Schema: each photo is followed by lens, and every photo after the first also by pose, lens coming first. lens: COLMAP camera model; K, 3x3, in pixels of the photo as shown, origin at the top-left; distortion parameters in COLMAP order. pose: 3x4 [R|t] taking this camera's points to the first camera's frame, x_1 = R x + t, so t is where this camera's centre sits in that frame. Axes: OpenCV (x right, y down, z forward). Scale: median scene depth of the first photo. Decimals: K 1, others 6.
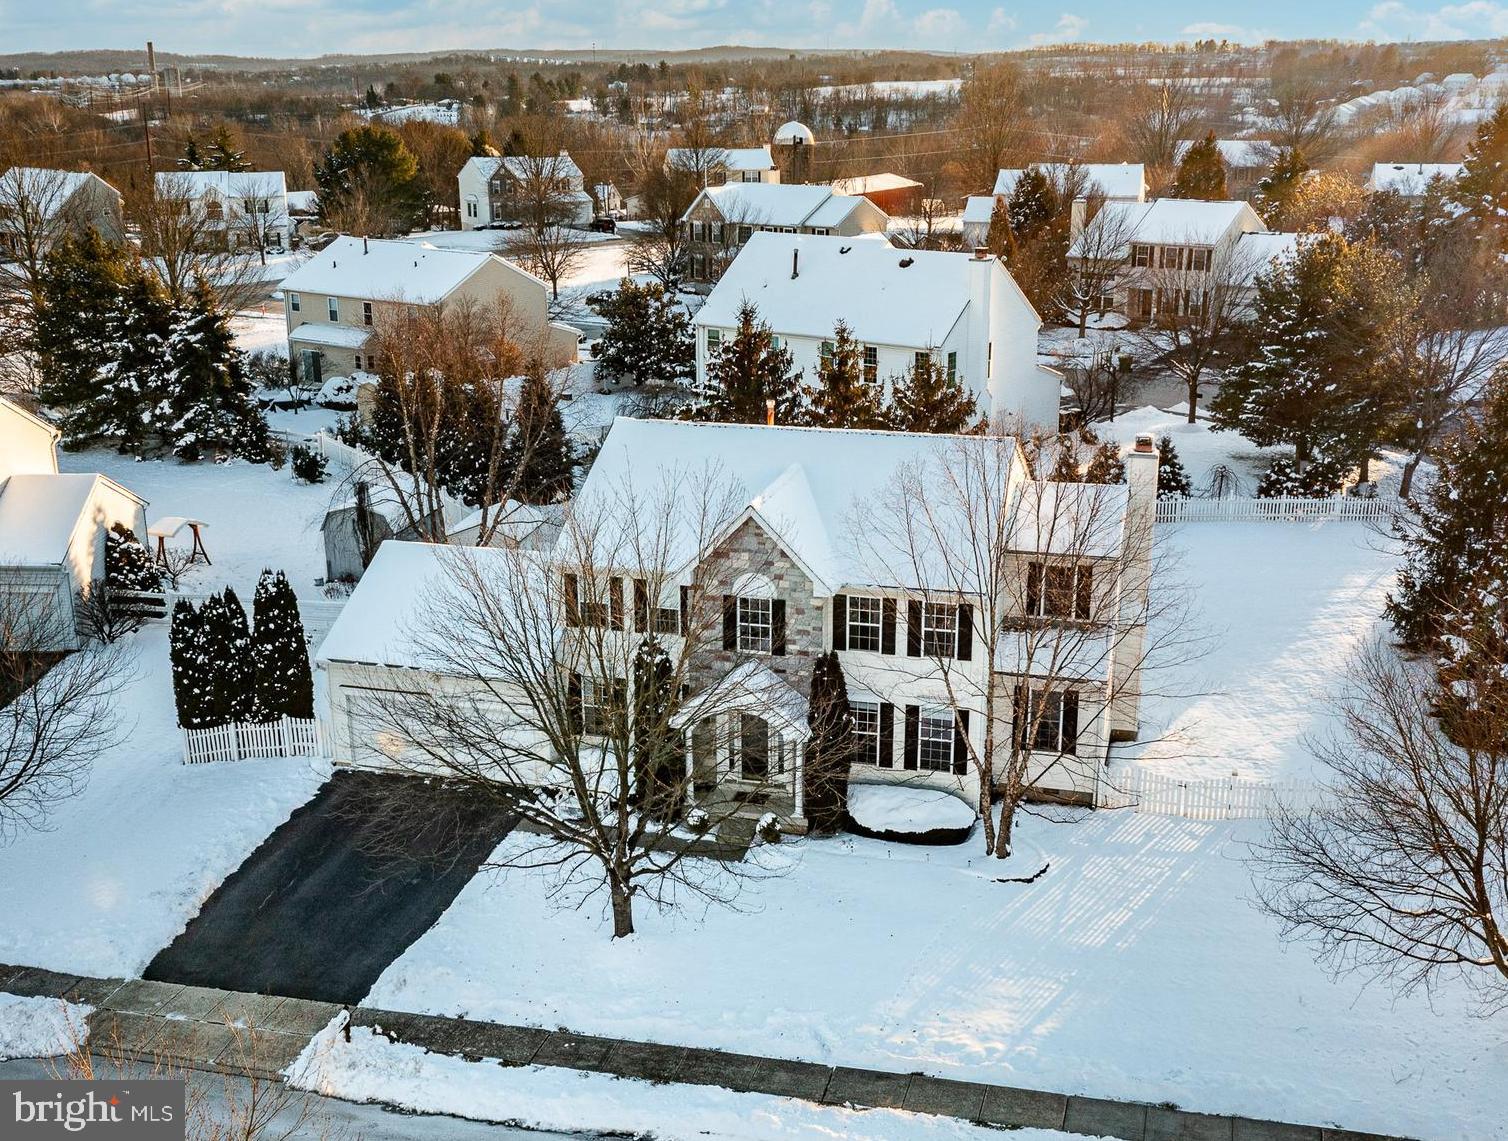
lens RADIAL K [[1736.2, 0, 754.0], [0, 1736.2, 570.5], [0, 0, 1]] dist [-0.002231, 0.009107]
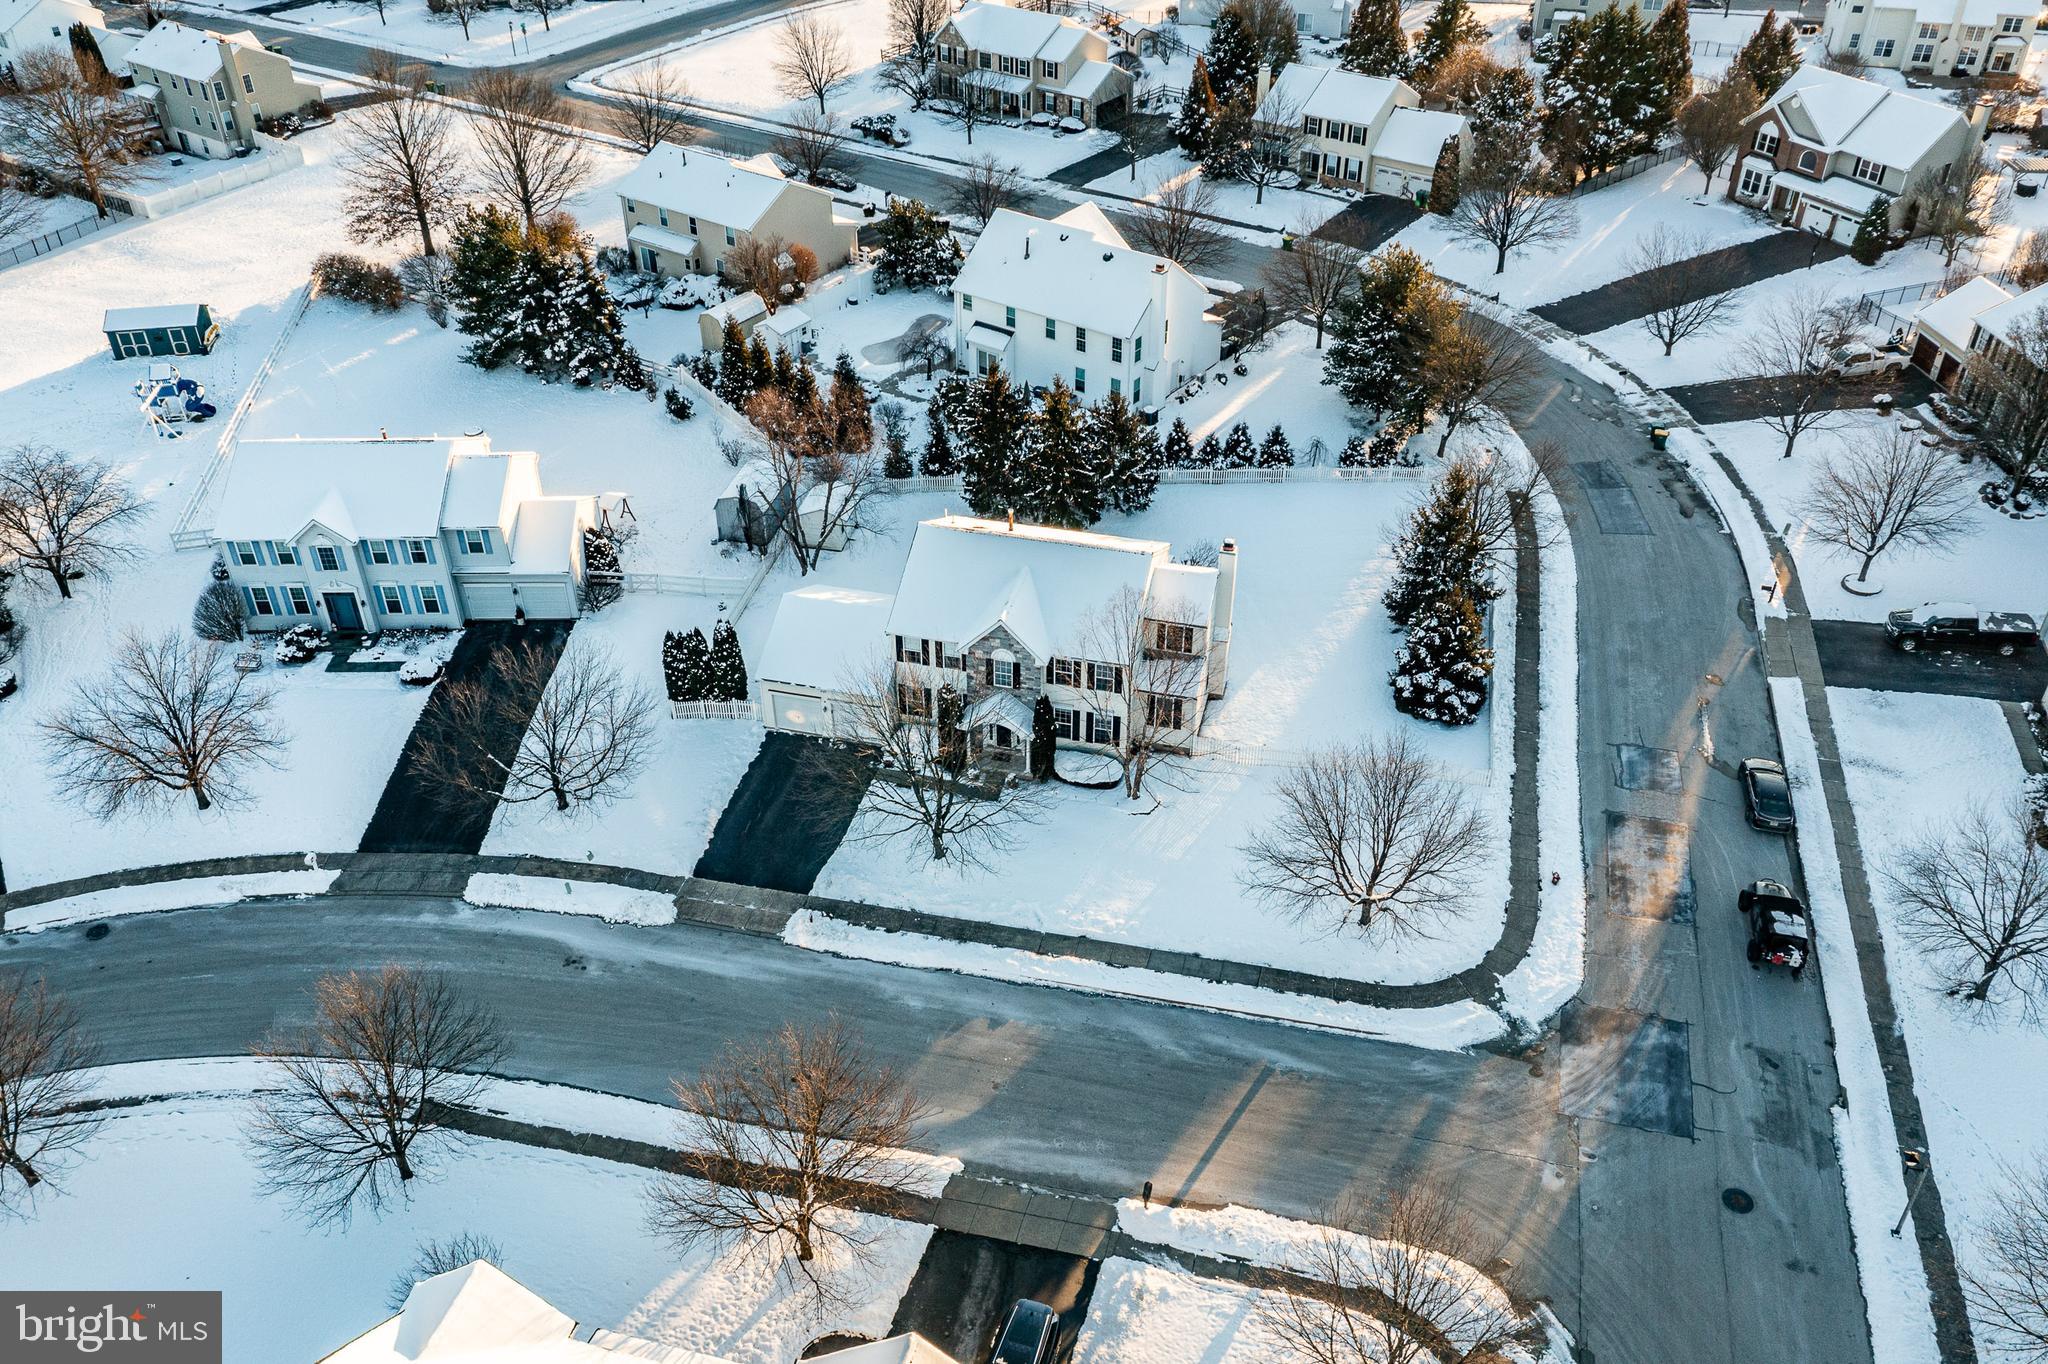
lens RADIAL K [[1625.7, 0, 1045.0], [0, 1625.7, 680.9], [0, 0, 1]] dist [0.008604, 0.004915]
pose [[0.999522, -0.010951, 0.028913, -0.005154], [0.001795, 0.954145, 0.299340, -0.464479], [-0.030865, -0.299145, 0.953708, -0.618951]]
